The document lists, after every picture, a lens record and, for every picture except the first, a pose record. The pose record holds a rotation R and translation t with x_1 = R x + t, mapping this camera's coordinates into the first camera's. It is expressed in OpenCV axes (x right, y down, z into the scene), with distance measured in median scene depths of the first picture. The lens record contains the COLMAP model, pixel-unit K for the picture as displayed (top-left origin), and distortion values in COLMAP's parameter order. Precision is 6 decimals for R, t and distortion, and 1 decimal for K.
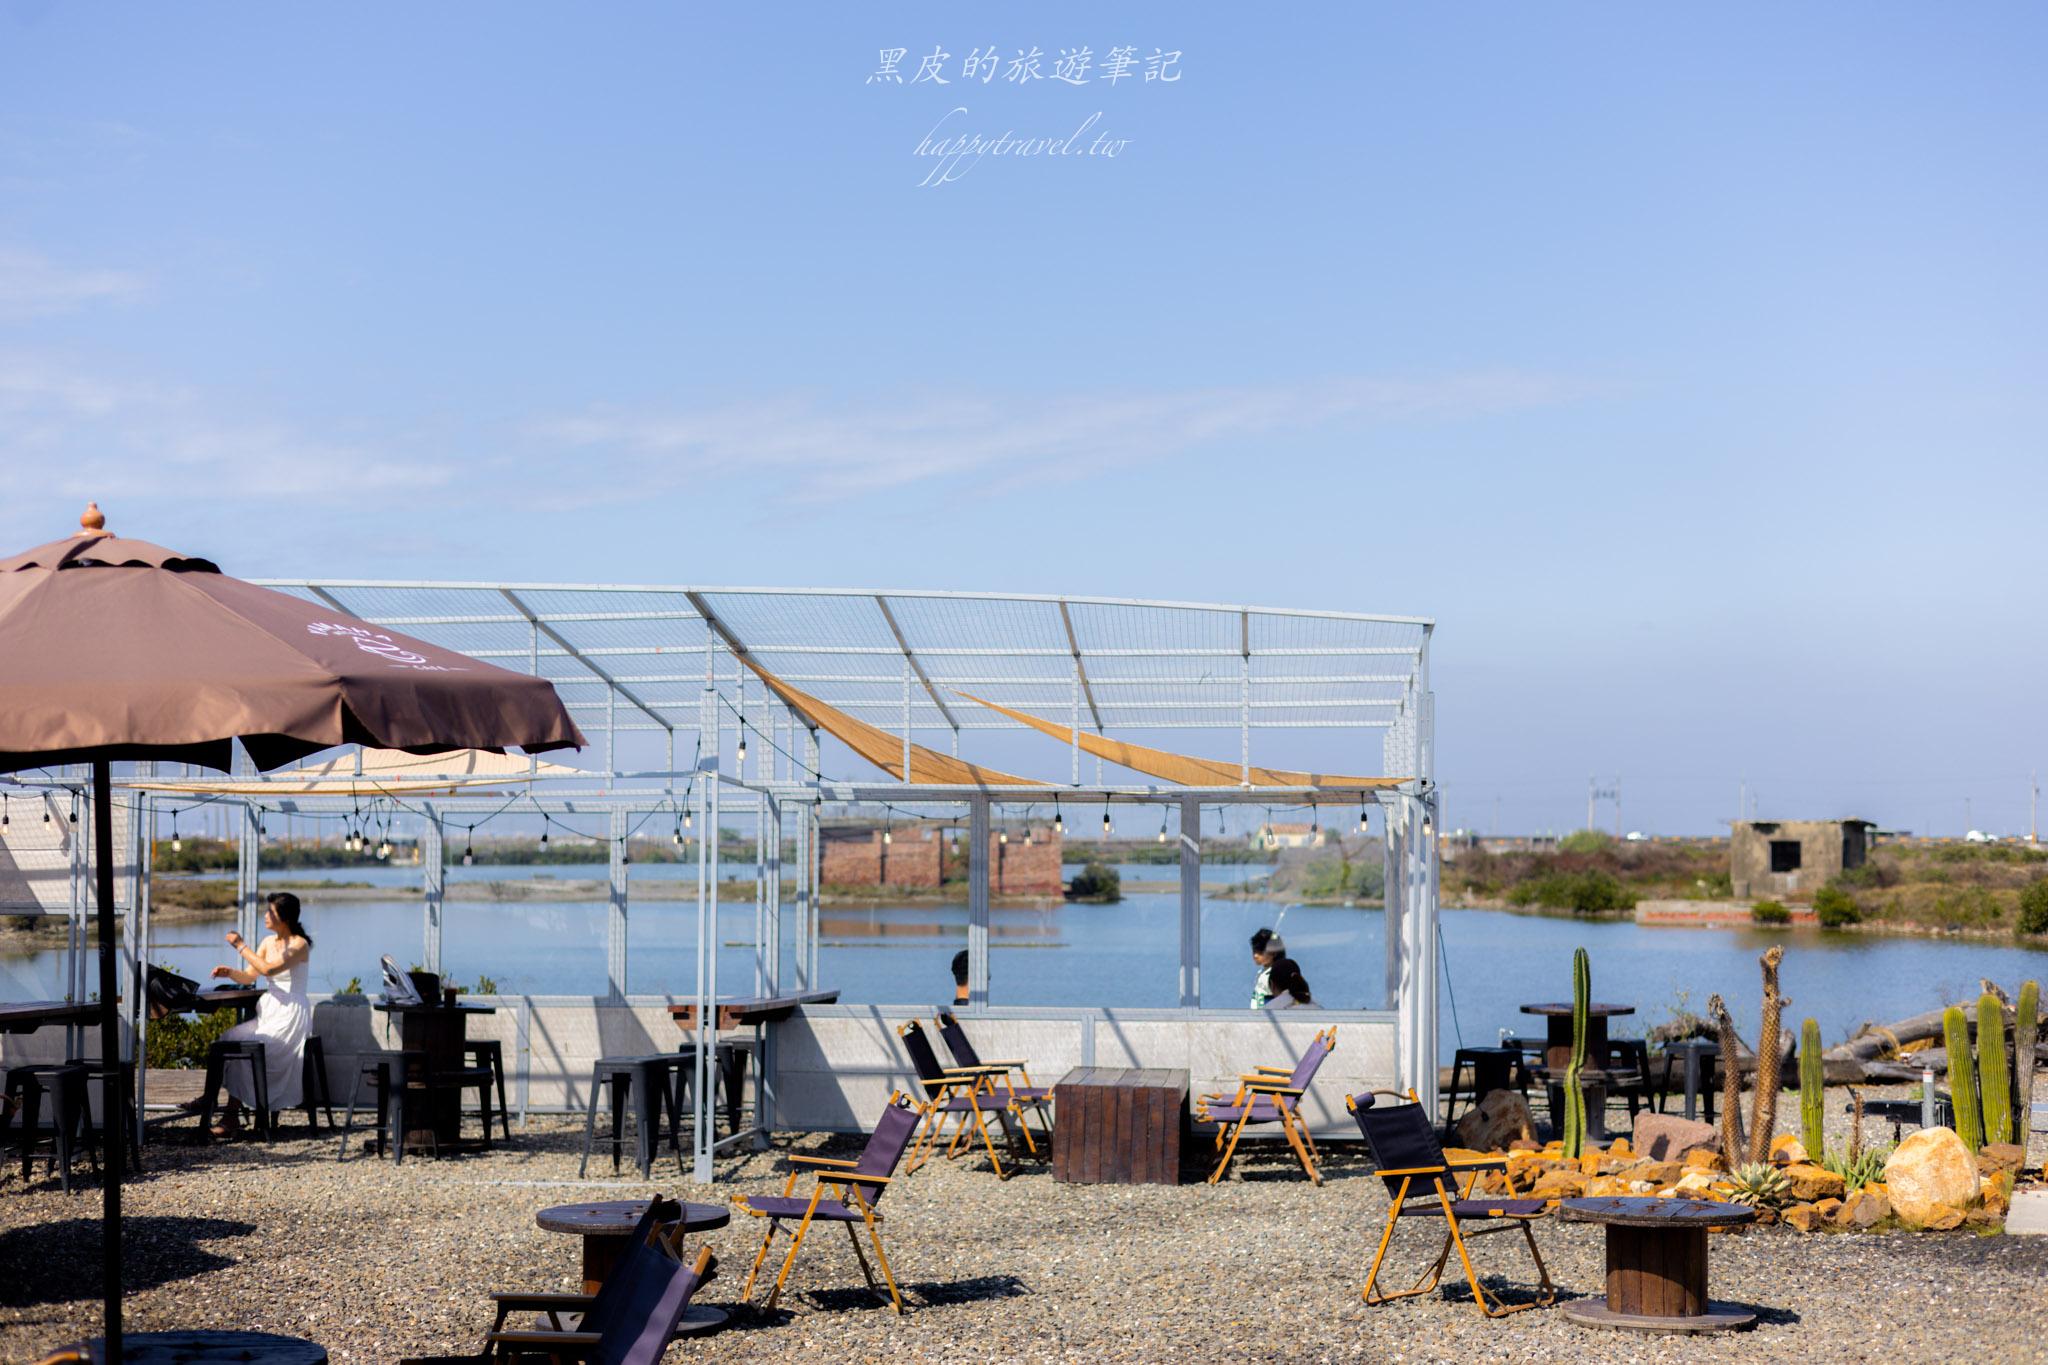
lens RADIAL K [[2999.9, 0, 1029.8], [0, 2999.9, 693.9], [0, 0, 1]] dist [0.016113, 0.000000]
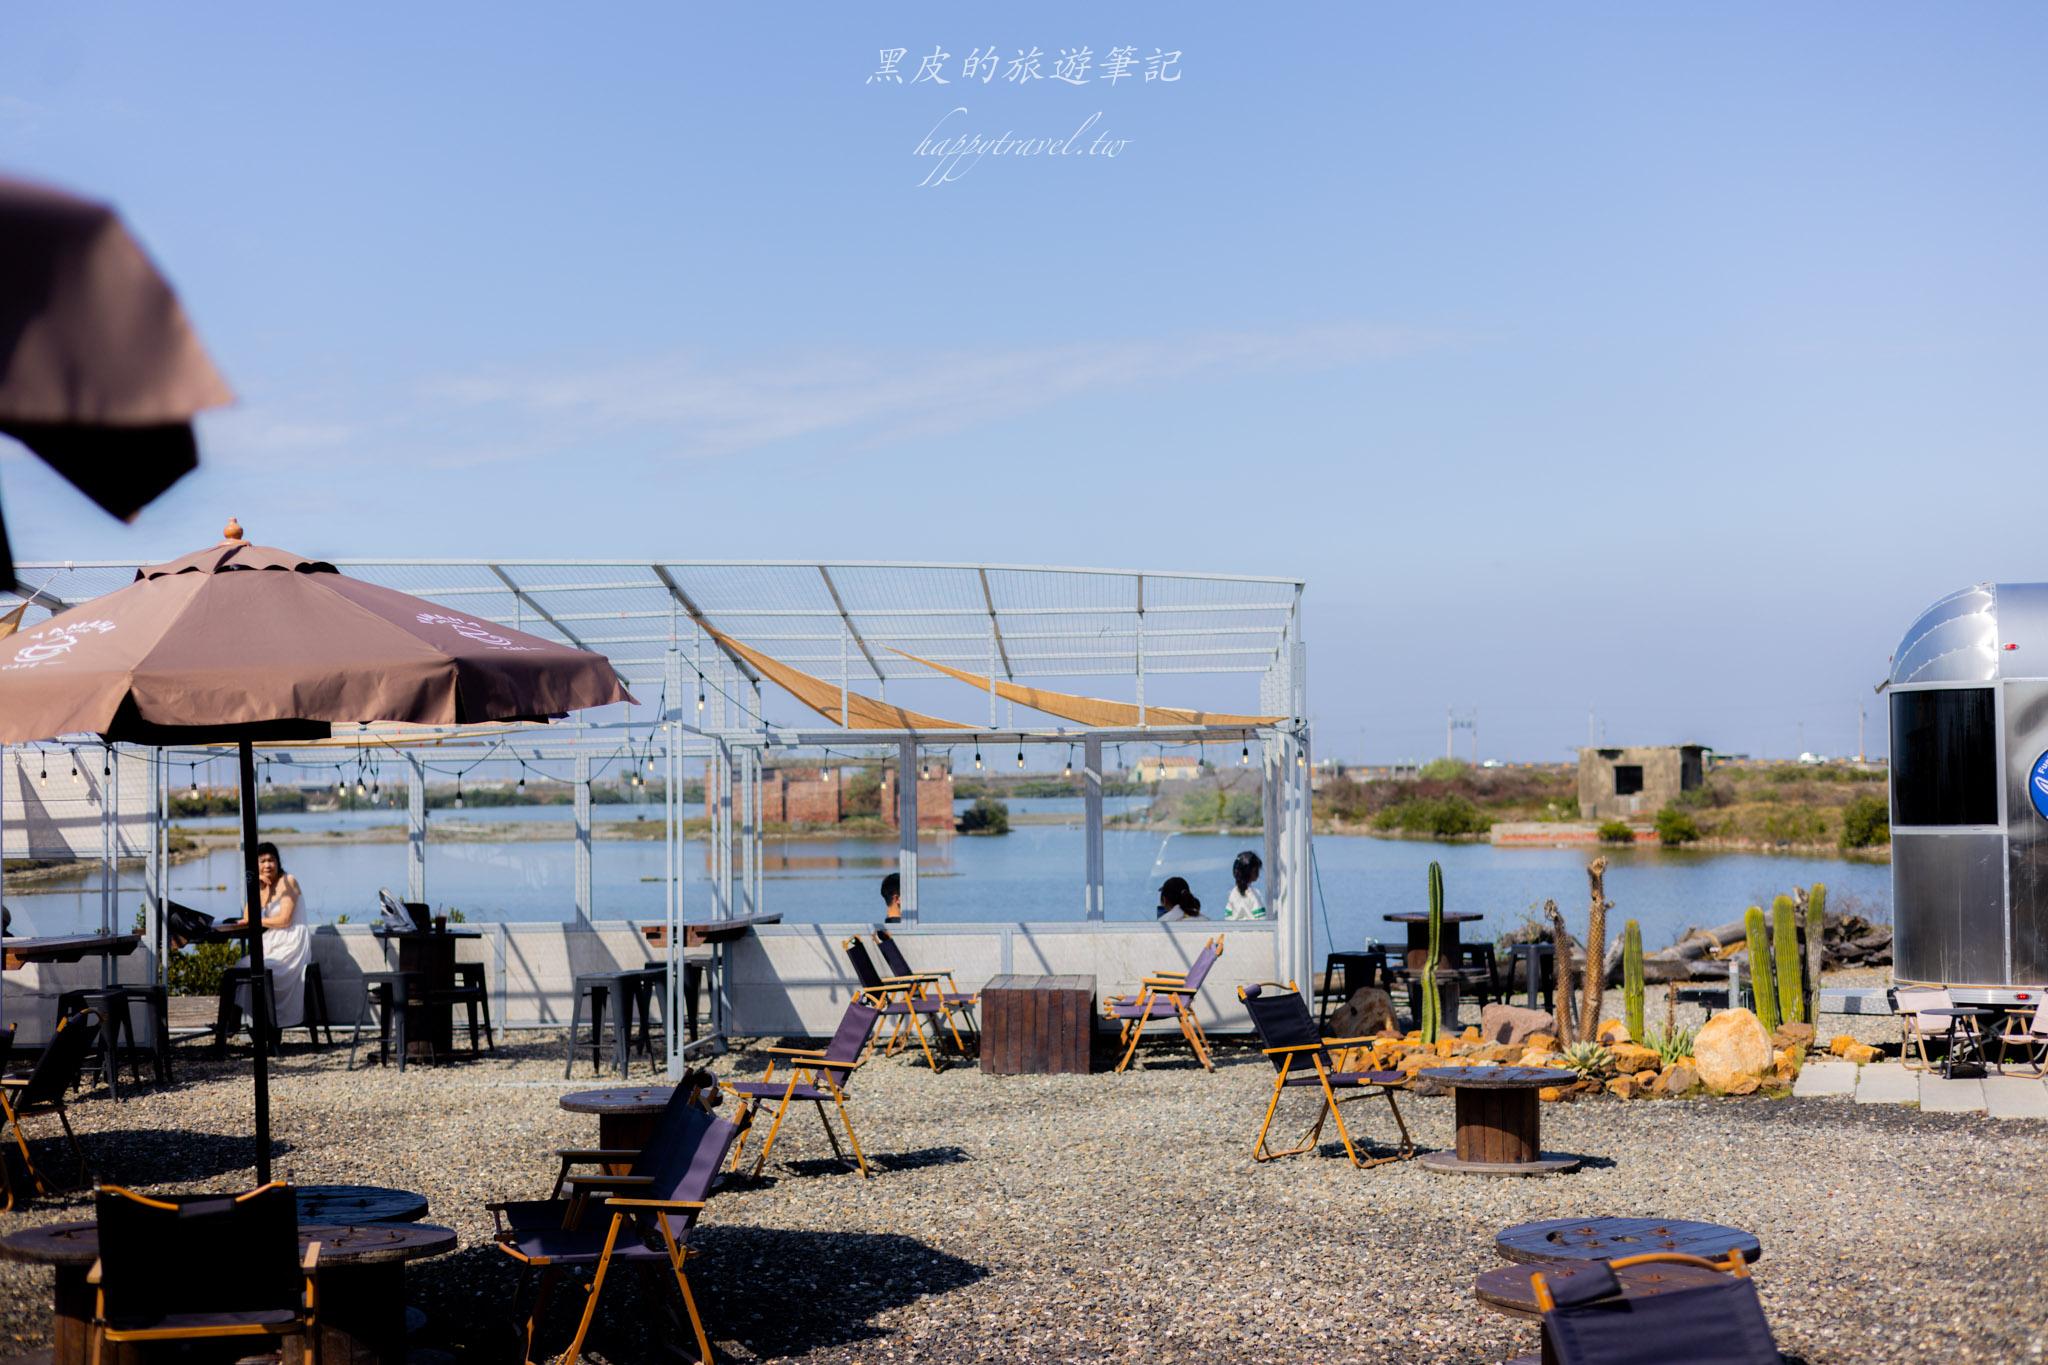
lens RADIAL K [[2864.5, 0, 1034.2], [0, 2864.5, 692.7], [0, 0, 1]] dist [0.013134, 0.000000]
pose [[0.999039, -0.015674, 0.040934, -0.013409], [0.014867, 0.999690, 0.019957, -0.004437], [-0.041234, -0.019330, 0.998963, -0.087147]]
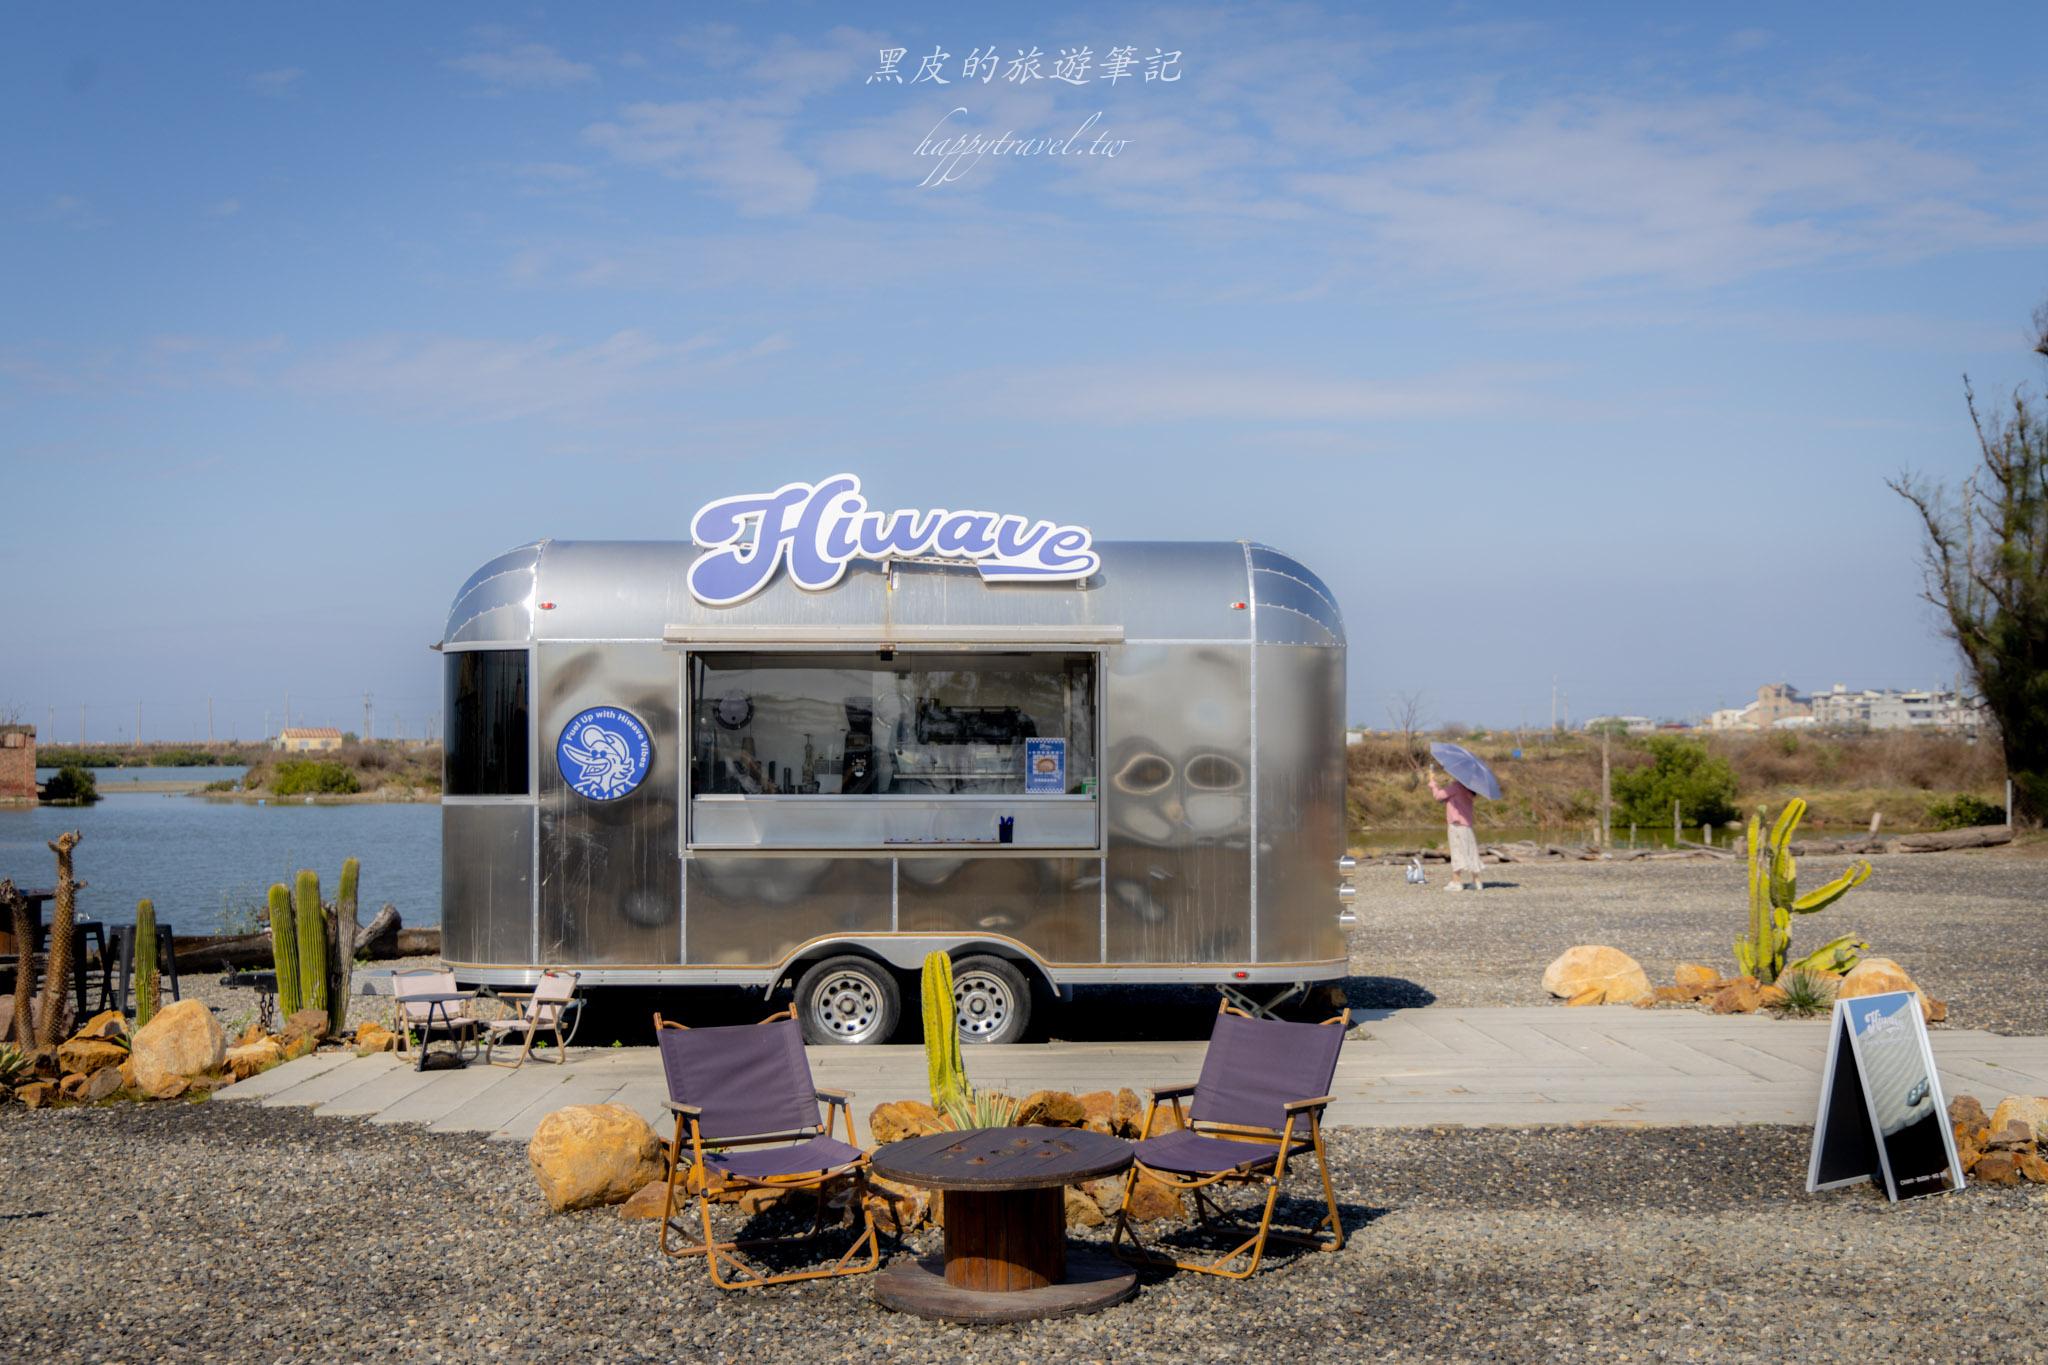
lens RADIAL K [[2591.5, 0, 1053.1], [0, 2591.5, 679.2], [0, 0, 1]] dist [0.011922, 0.000000]
pose [[0.937460, -0.000622, 0.348093, 0.226570], [-0.007950, 0.999699, 0.023197, 0.007608], [-0.348003, -0.024514, 0.937173, 0.041560]]
